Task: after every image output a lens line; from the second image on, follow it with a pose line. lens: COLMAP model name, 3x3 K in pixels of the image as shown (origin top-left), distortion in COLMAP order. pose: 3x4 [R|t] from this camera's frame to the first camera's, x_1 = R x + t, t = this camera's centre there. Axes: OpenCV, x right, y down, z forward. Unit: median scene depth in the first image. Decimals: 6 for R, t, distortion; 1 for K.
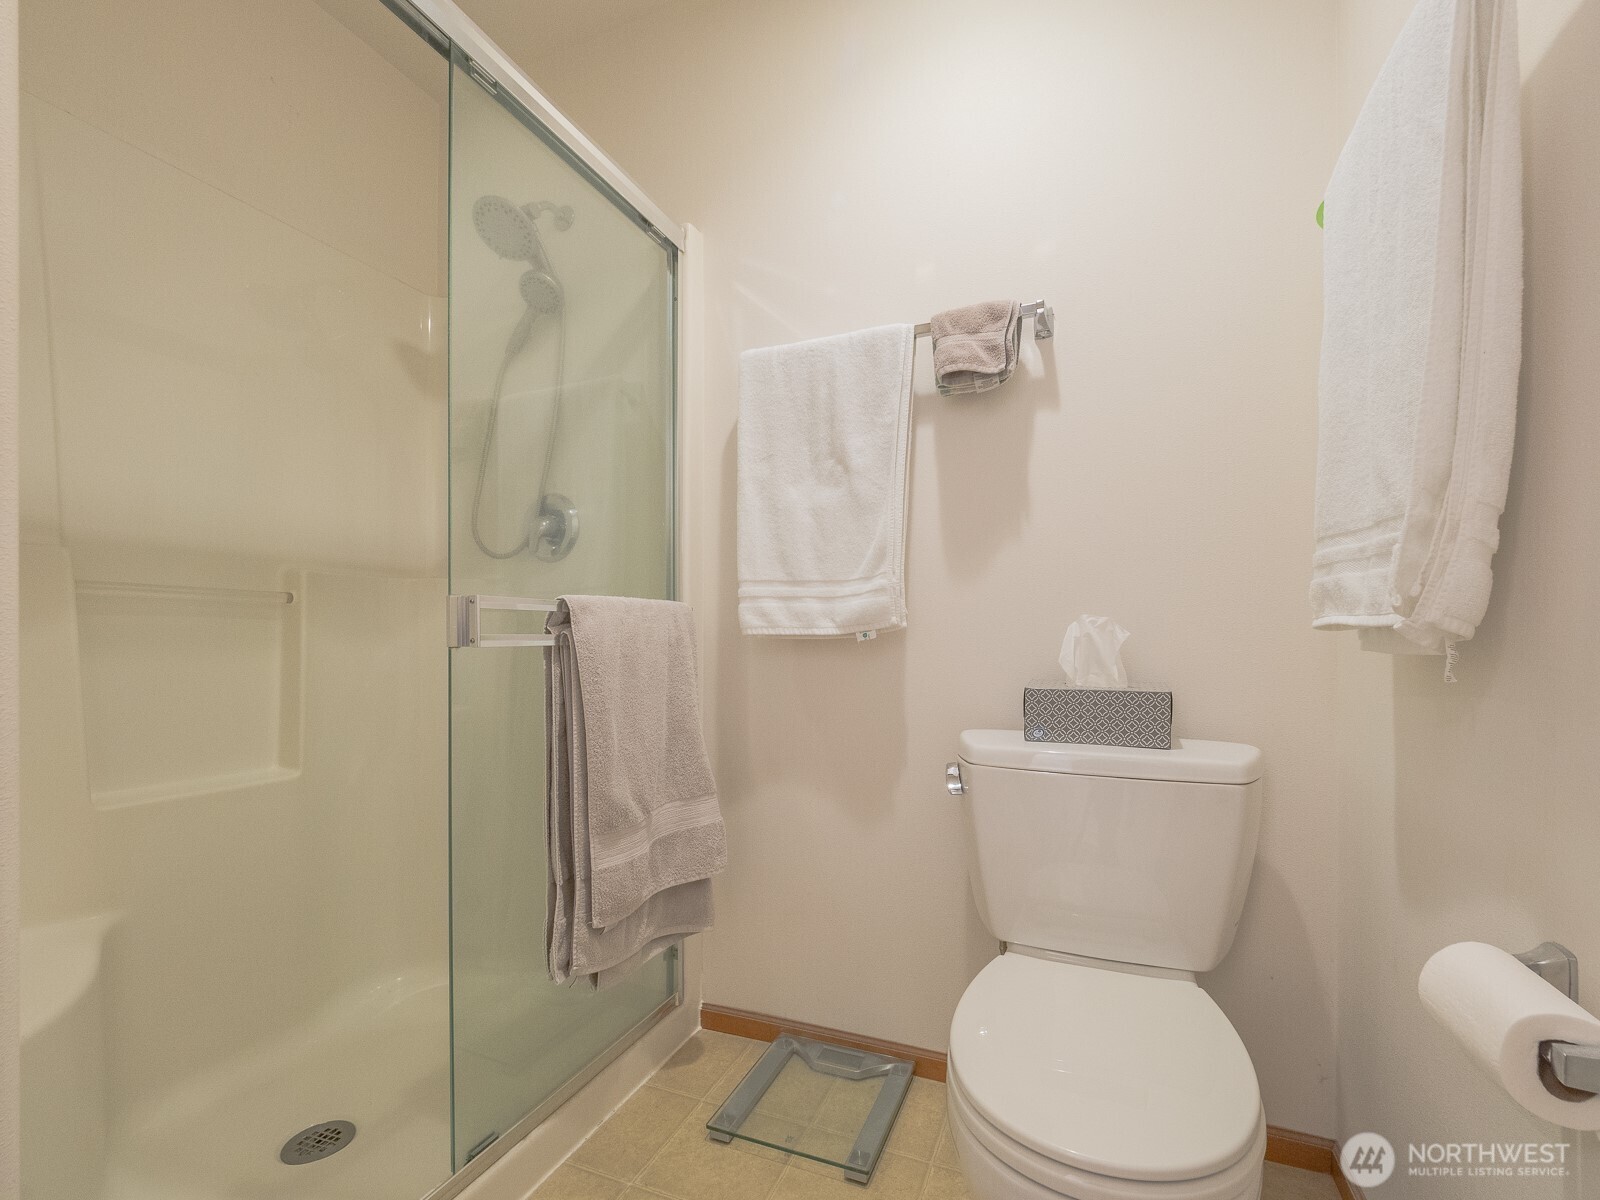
lens RADIAL K [[652.5, 0, 797.9], [0, 652.5, 646.0], [0, 0, 1]] dist [-0.000028, -0.000068]
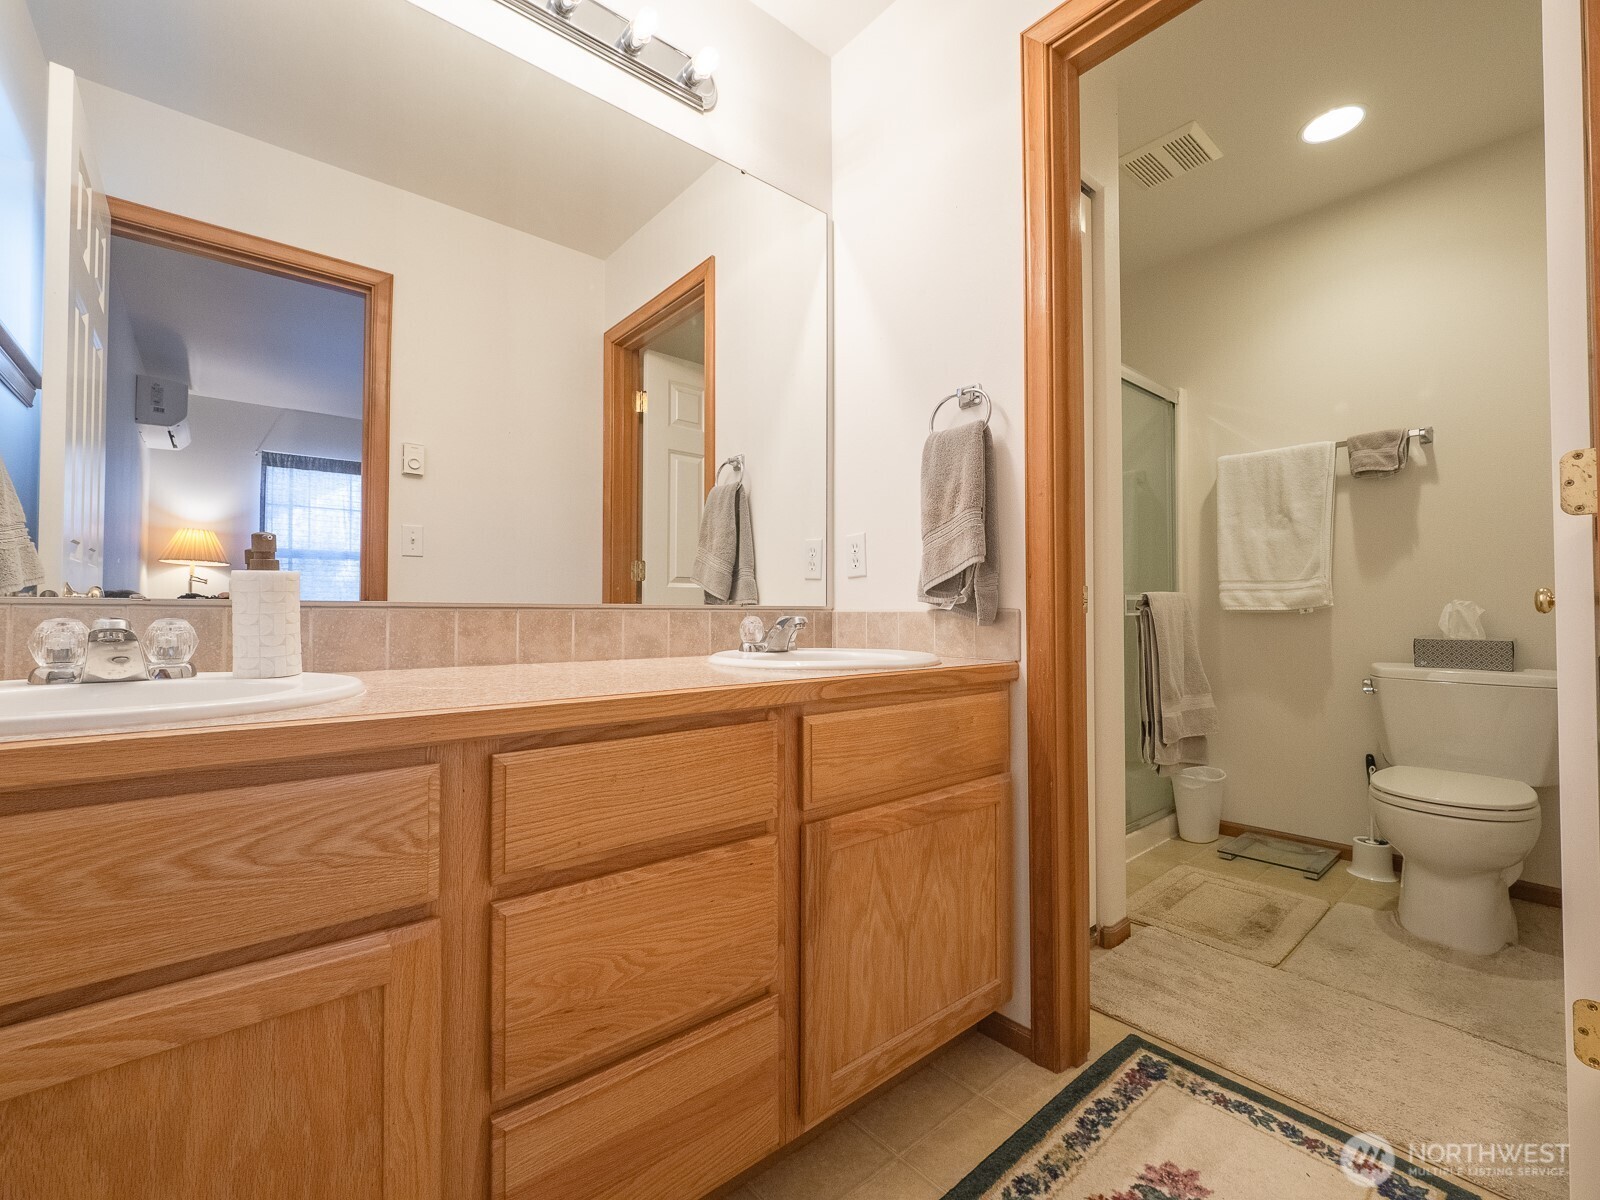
lens RADIAL K [[684.7, 0, 792.3], [0, 684.7, 596.9], [0, 0, 1]] dist [-0.004497, -0.000422]
pose [[0.898849, -0.007046, -0.438202, -0.361373], [-0.006089, 0.999573, -0.028561, 0.009655], [0.438216, 0.028340, 0.898423, -1.399182]]
